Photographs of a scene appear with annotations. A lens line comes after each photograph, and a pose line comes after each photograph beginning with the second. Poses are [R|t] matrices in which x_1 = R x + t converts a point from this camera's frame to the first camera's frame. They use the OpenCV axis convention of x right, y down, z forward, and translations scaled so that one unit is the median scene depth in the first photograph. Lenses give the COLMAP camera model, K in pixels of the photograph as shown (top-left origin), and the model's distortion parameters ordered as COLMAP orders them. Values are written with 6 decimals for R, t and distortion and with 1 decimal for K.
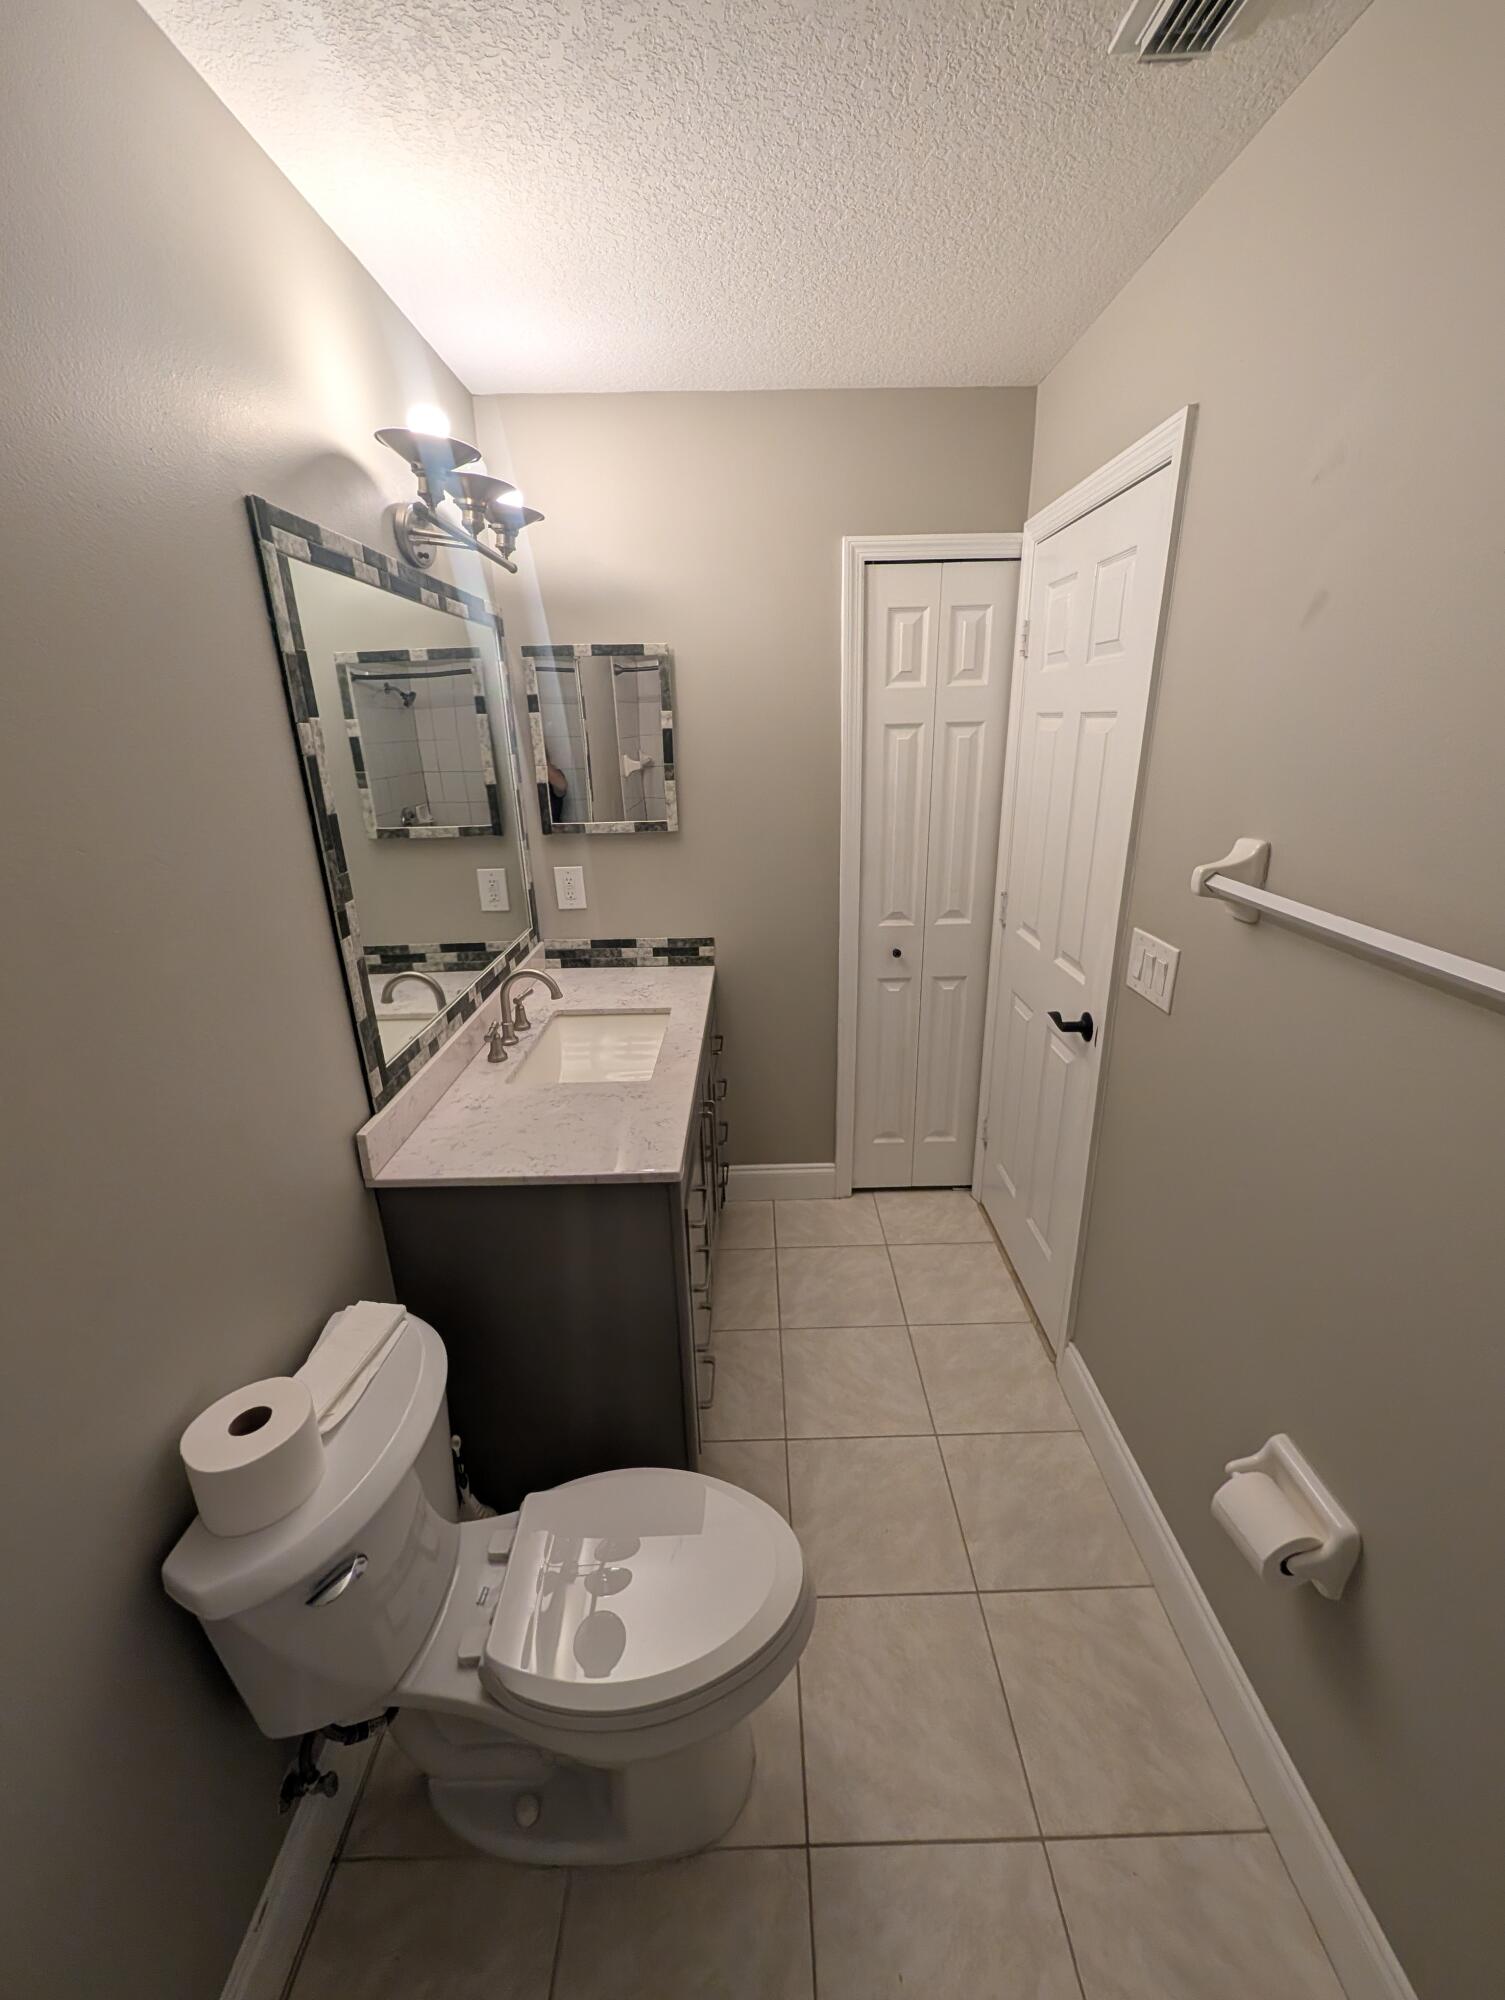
lens RADIAL K [[800.8, 0, 752.5], [0, 800.8, 1000.0], [0, 0, 1]] dist [-0.002395, -0.000130]
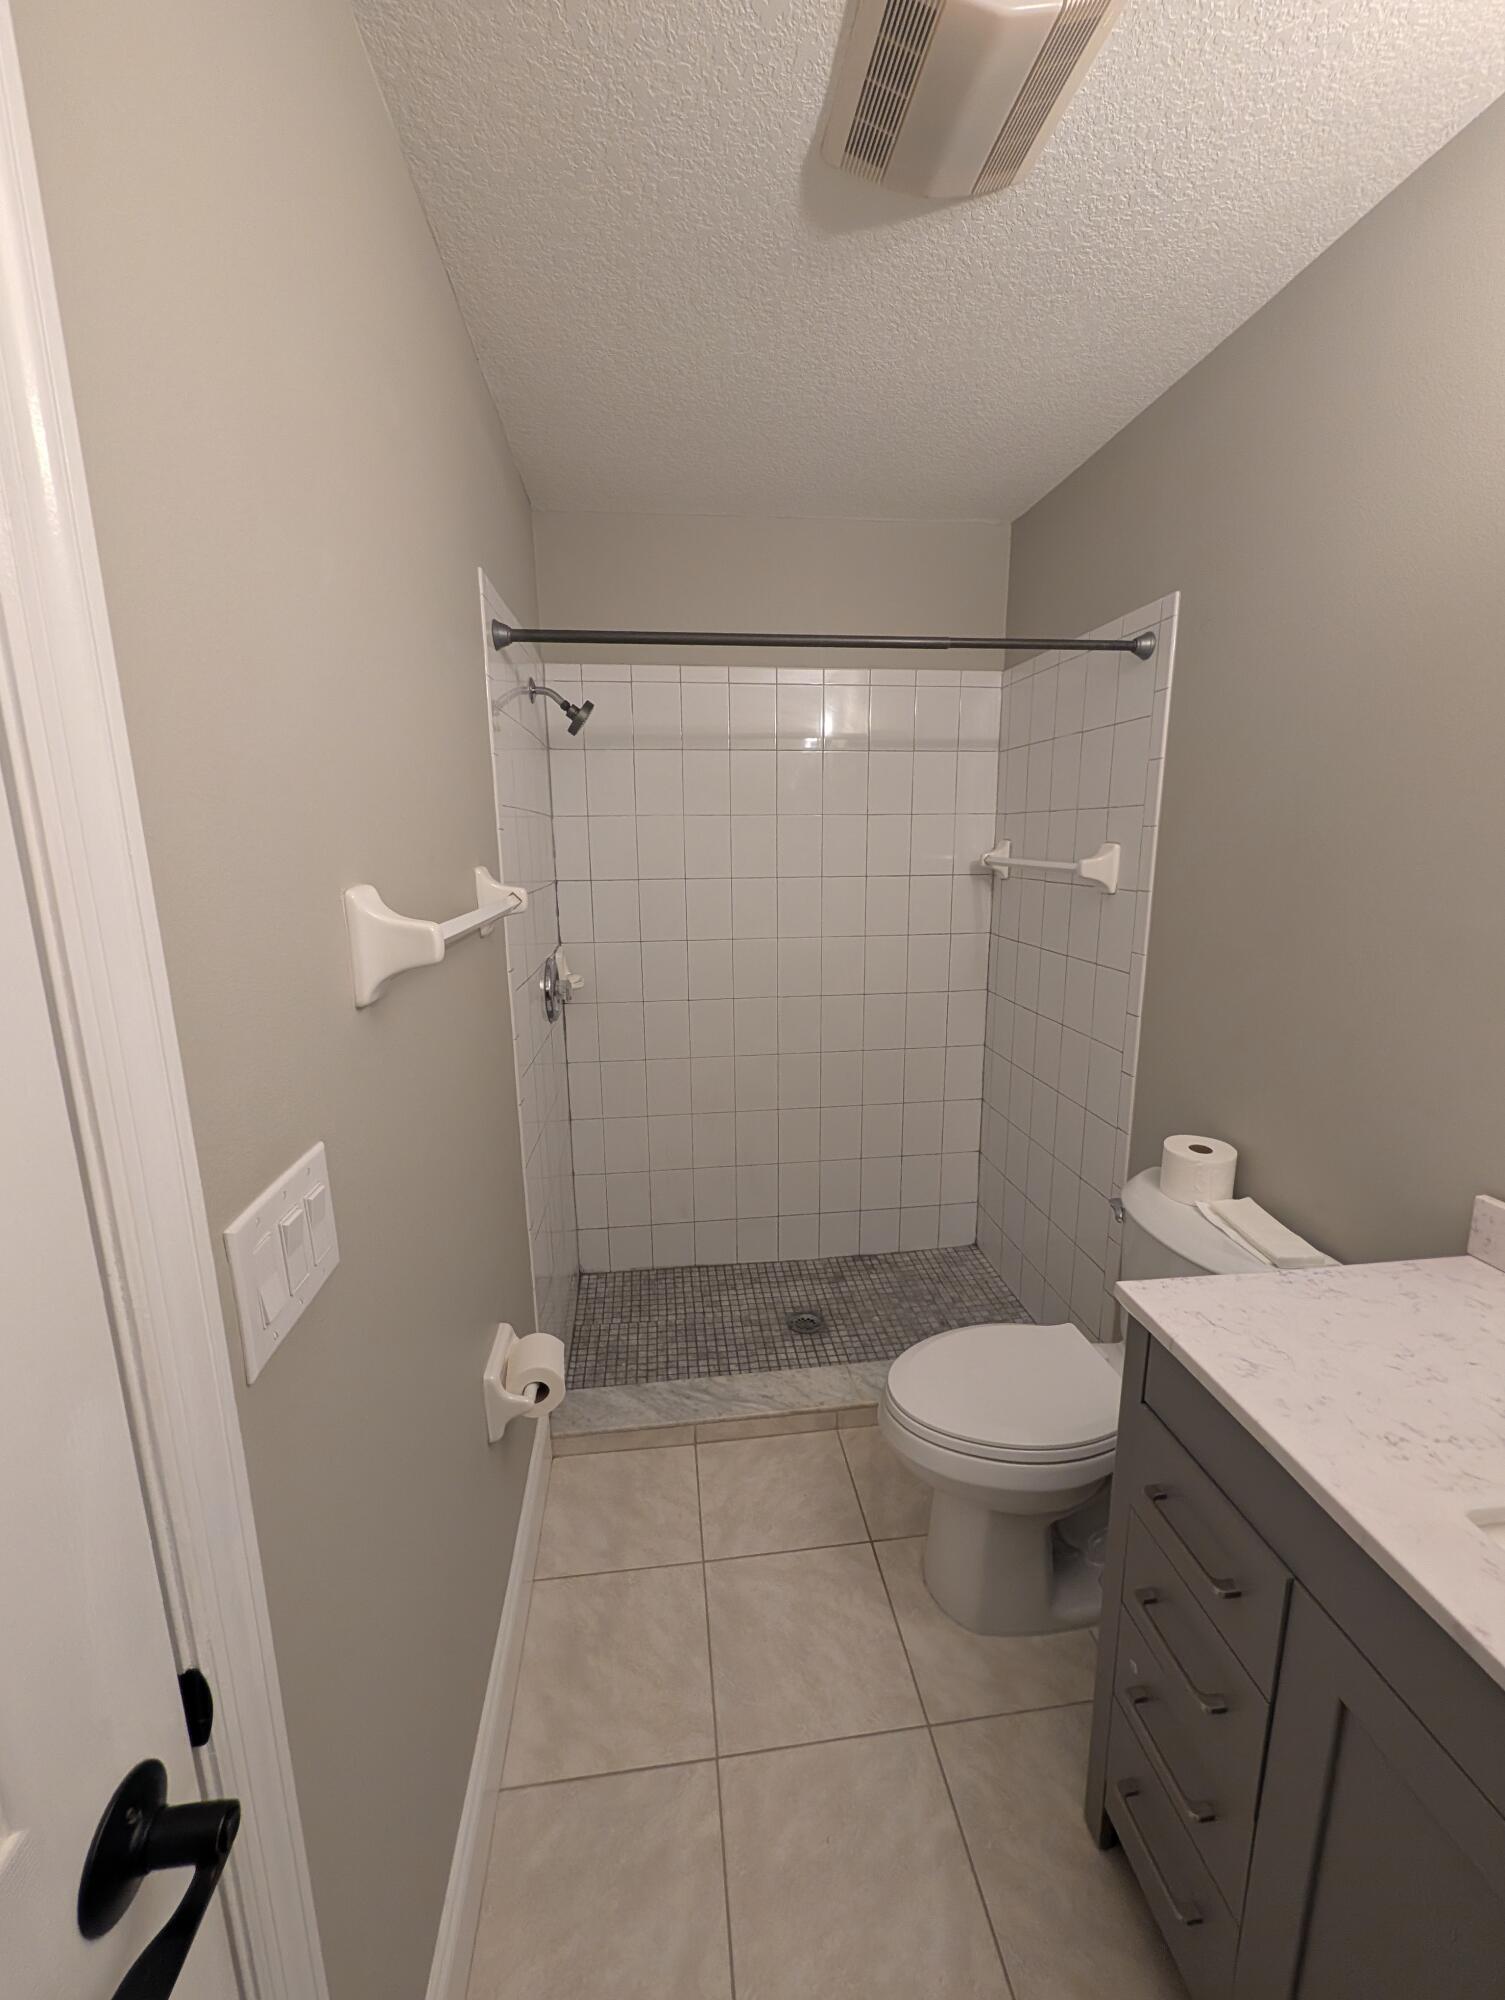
lens RADIAL K [[790.1, 0, 751.8], [0, 790.1, 997.1], [0, 0, 1]] dist [0.001823, 0.000116]
pose [[-0.993122, 0.057033, -0.102254, 0.332162], [-0.003444, 0.858732, 0.512414, -0.427880], [0.117033, 0.509242, -0.852629, 1.521141]]
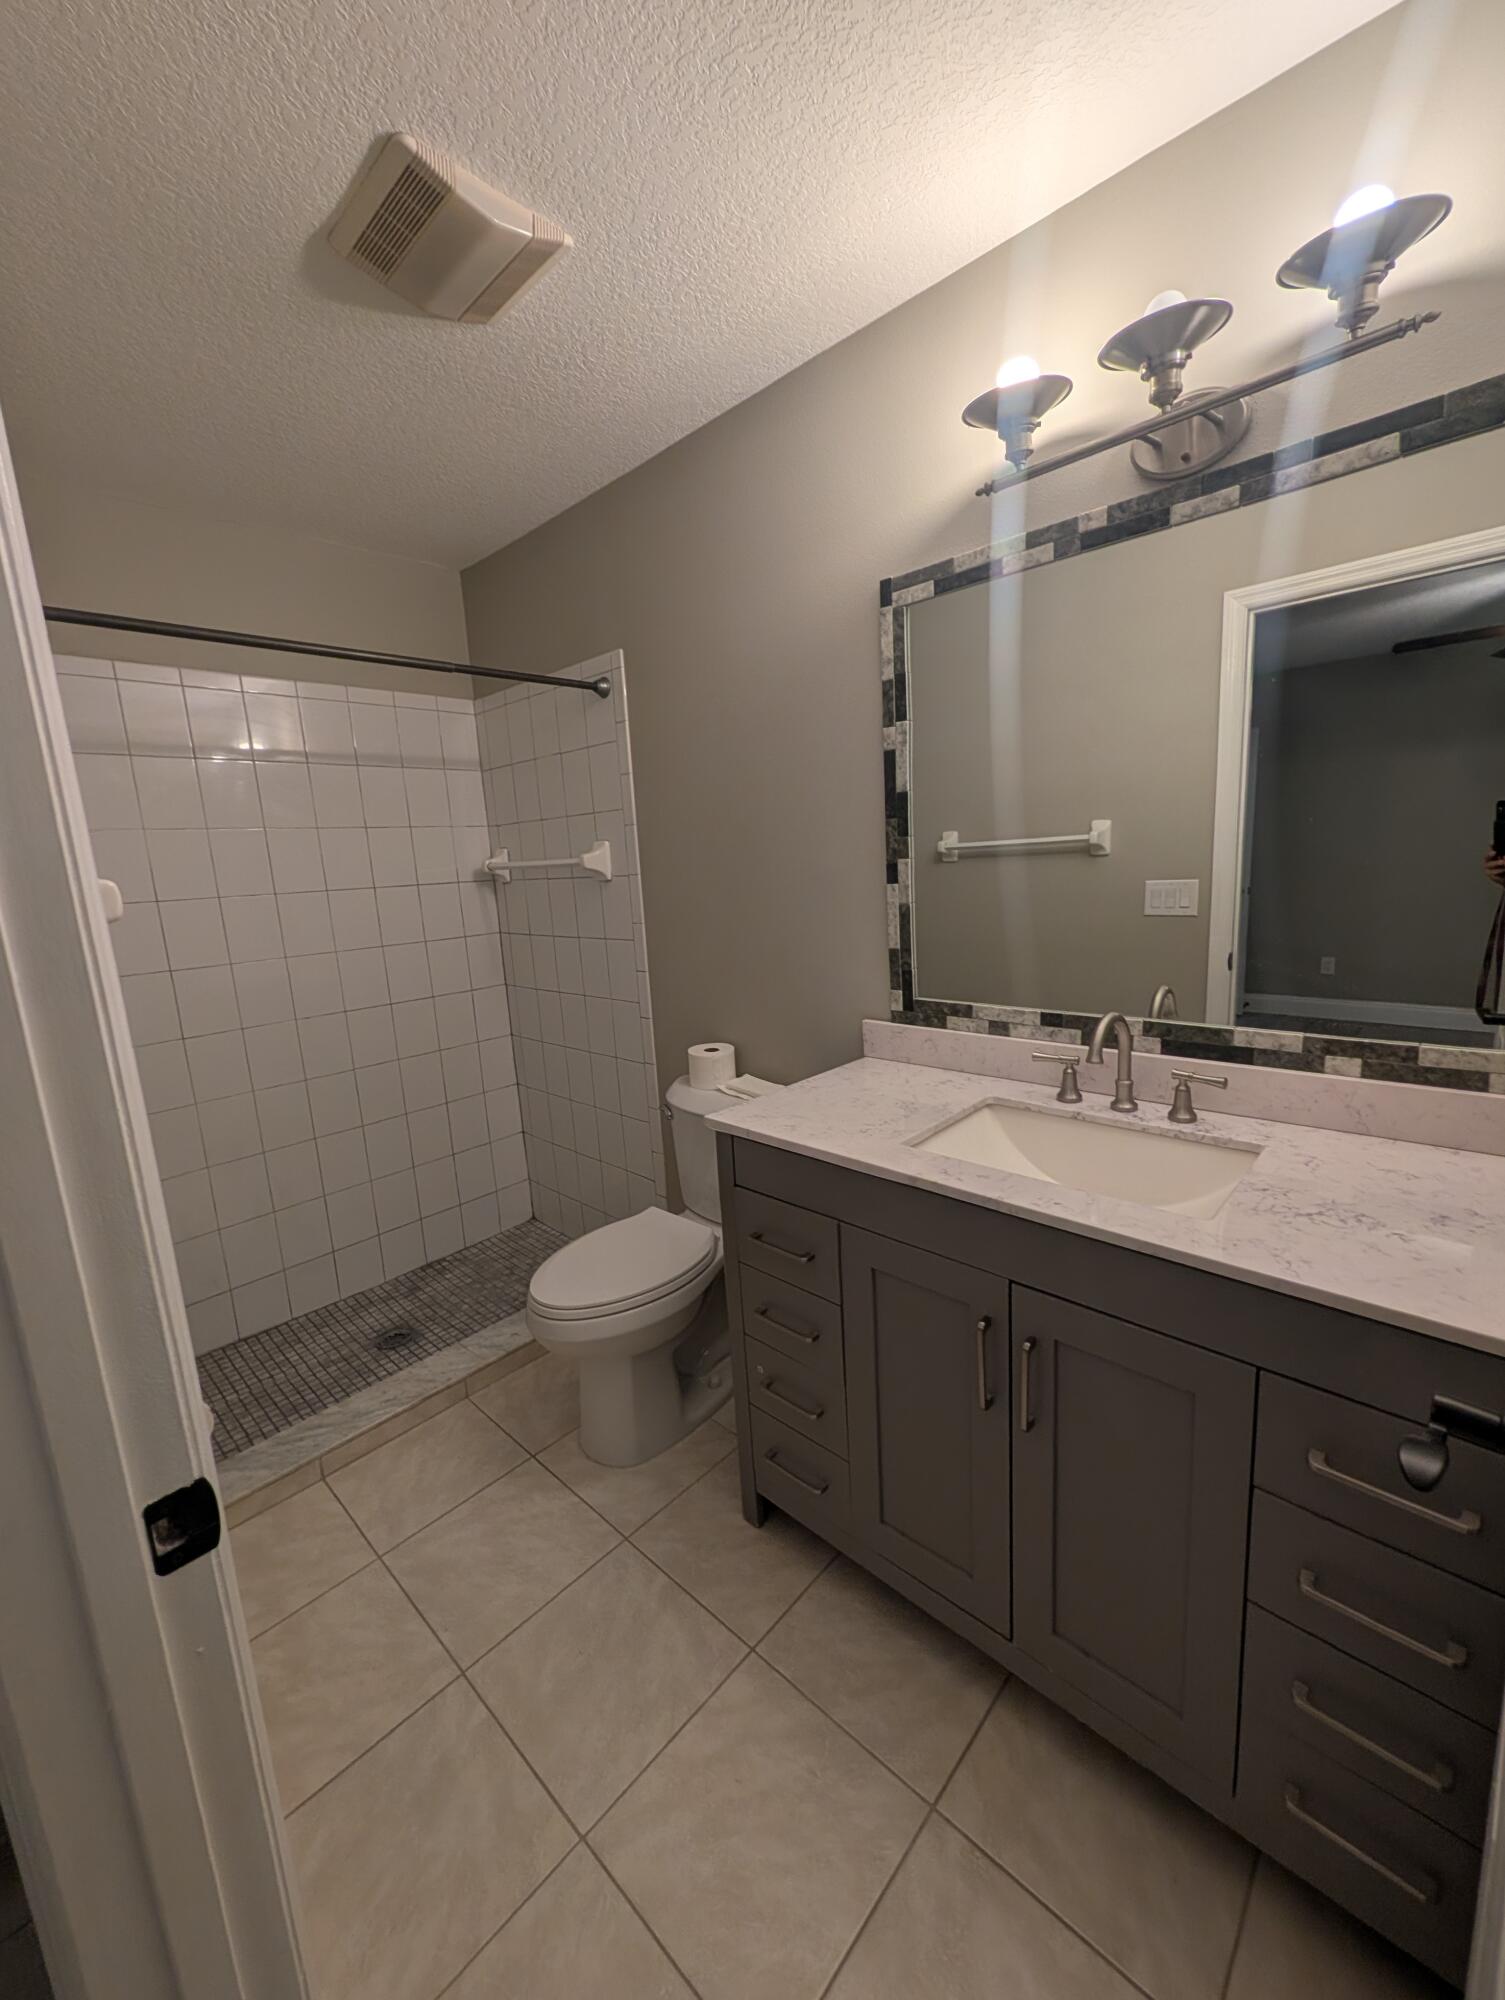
lens RADIAL K [[790.1, 0, 751.8], [0, 790.1, 997.1], [0, 0, 1]] dist [0.001823, 0.000116]
pose [[-0.692105, 0.190211, -0.696283, 0.619061], [-0.167014, 0.896272, 0.410856, -0.413240], [0.702209, 0.400644, -0.588547, 1.685166]]
